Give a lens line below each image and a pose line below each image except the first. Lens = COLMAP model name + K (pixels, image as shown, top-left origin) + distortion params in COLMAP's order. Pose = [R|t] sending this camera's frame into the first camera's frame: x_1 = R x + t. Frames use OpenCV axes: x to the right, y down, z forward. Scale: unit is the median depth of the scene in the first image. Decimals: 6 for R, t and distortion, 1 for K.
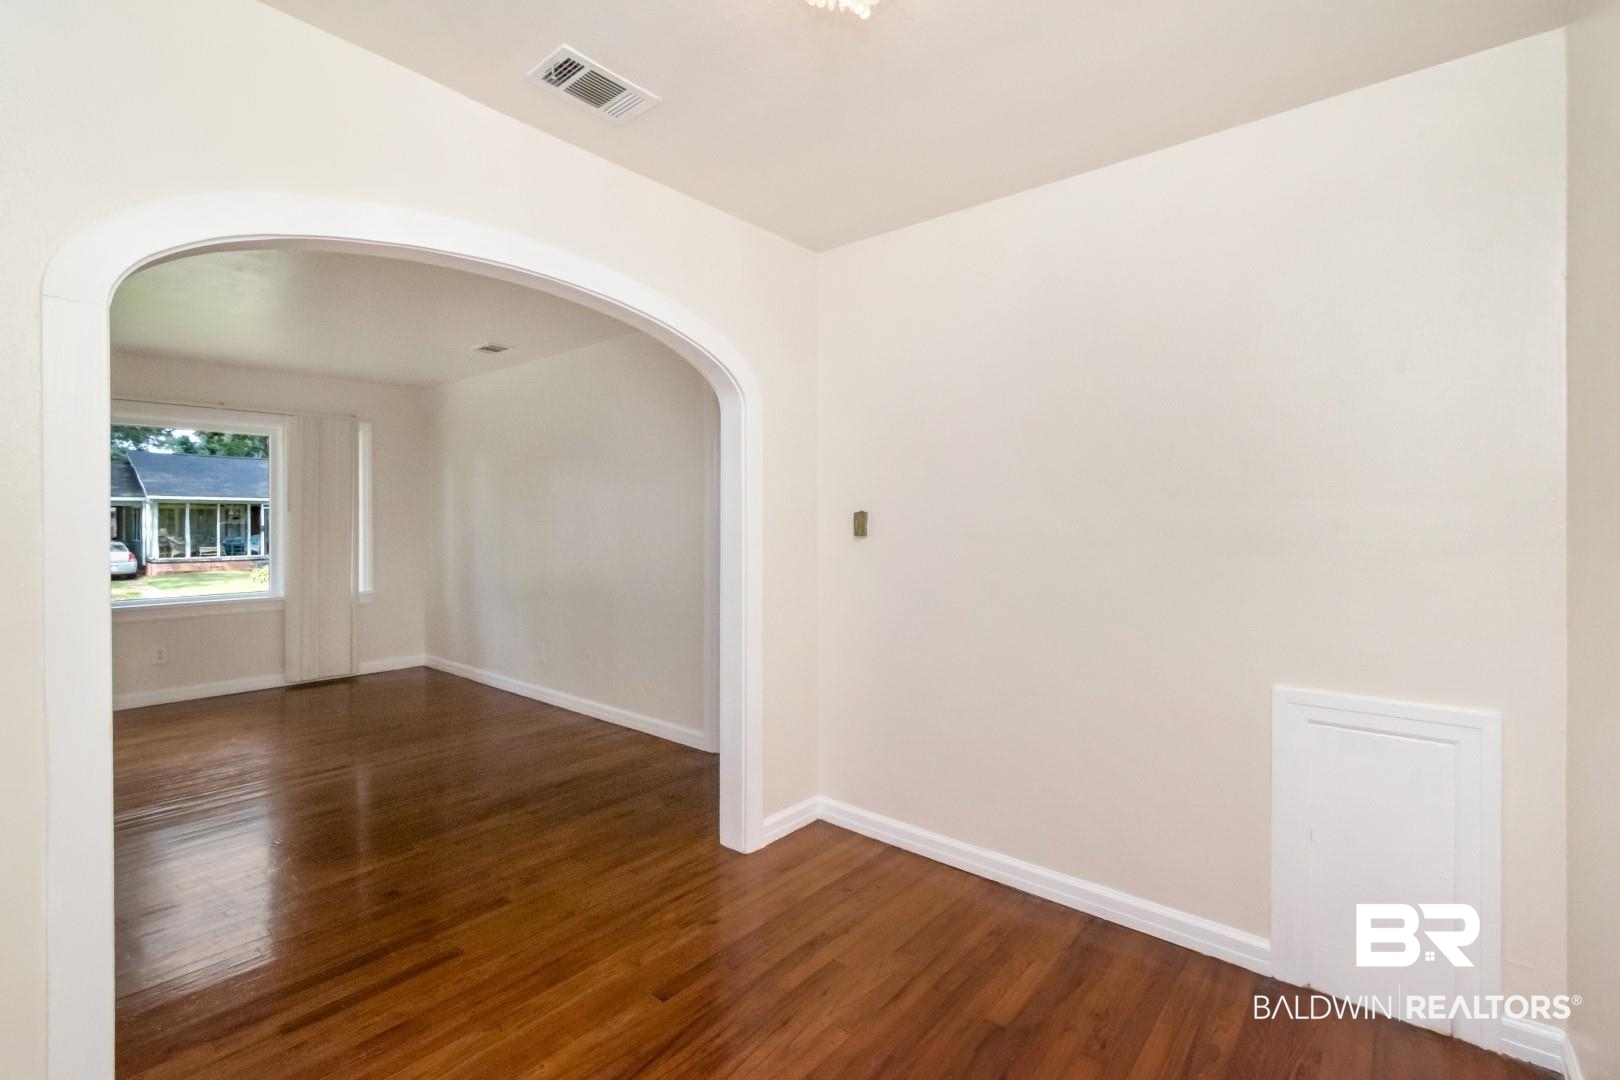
lens RADIAL K [[715.0, 0, 814.0], [0, 715.0, 513.6], [0, 0, 1]] dist [0.000222, -0.000132]
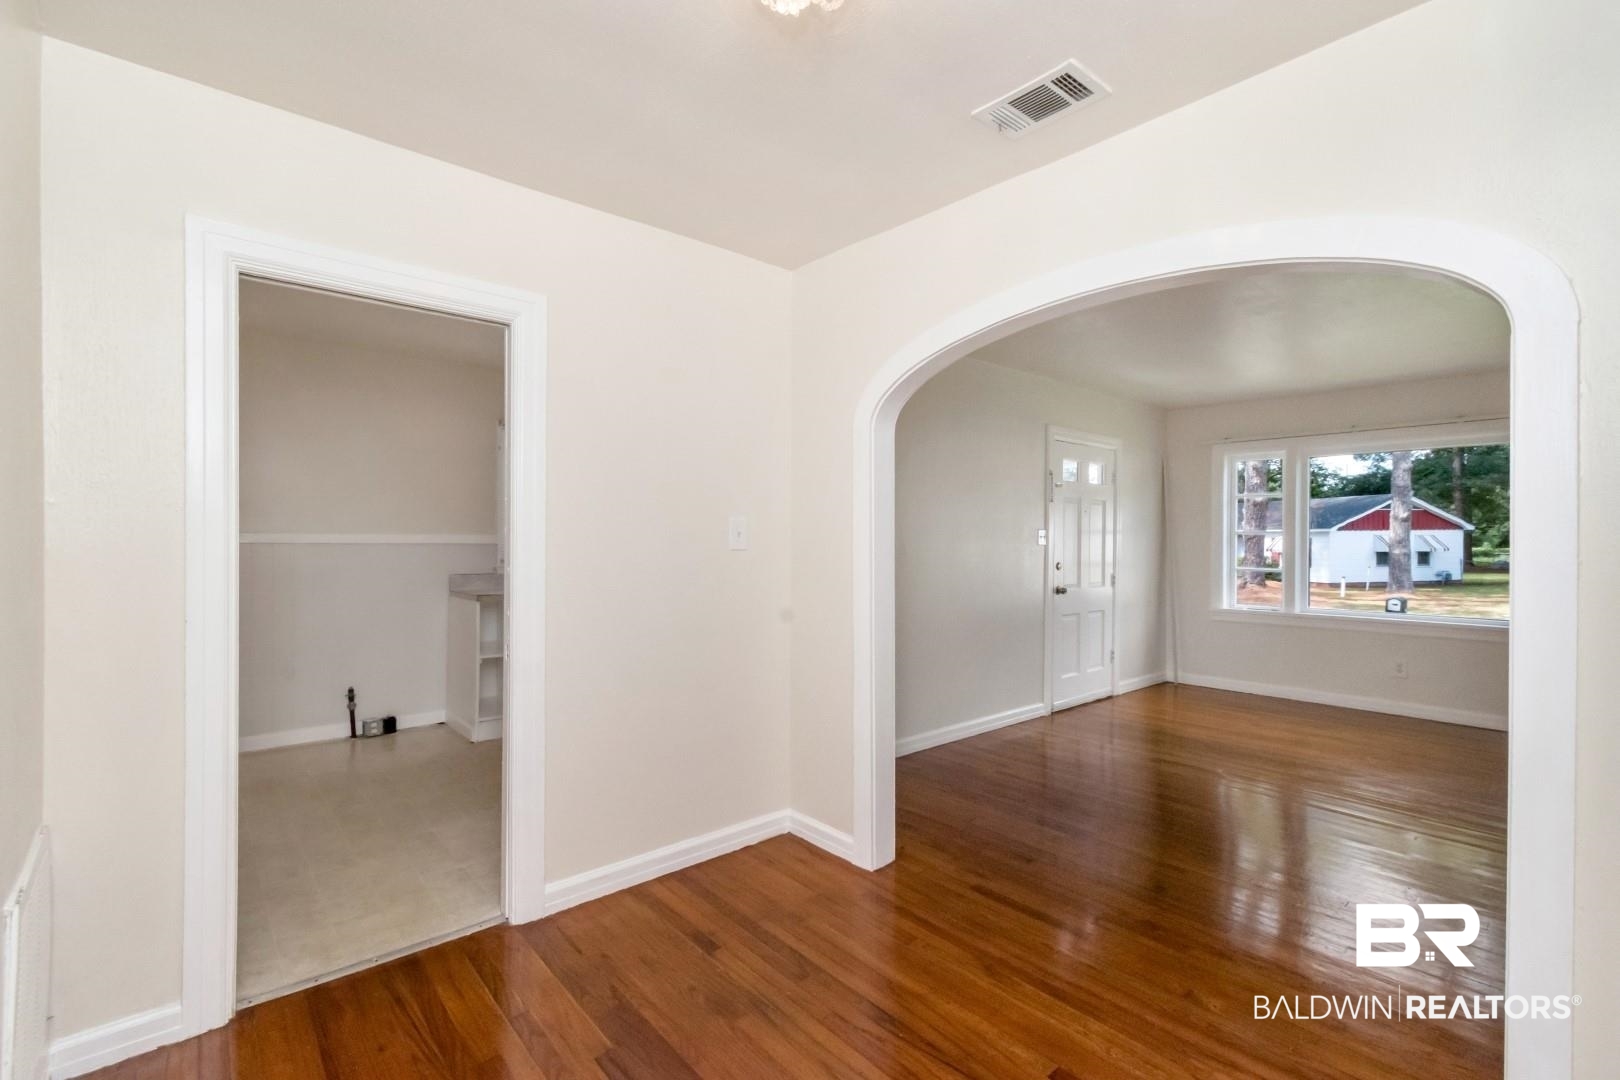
lens RADIAL K [[716.0, 0, 810.0], [0, 716.0, 540.0], [0, 0, 1]] dist [0.000143, 0.000060]
pose [[-0.158057, 0.001238, -0.987429, 0.218115], [0.008811, 0.999961, -0.000156, 0.001813], [0.987391, -0.008725, -0.158061, 0.257496]]
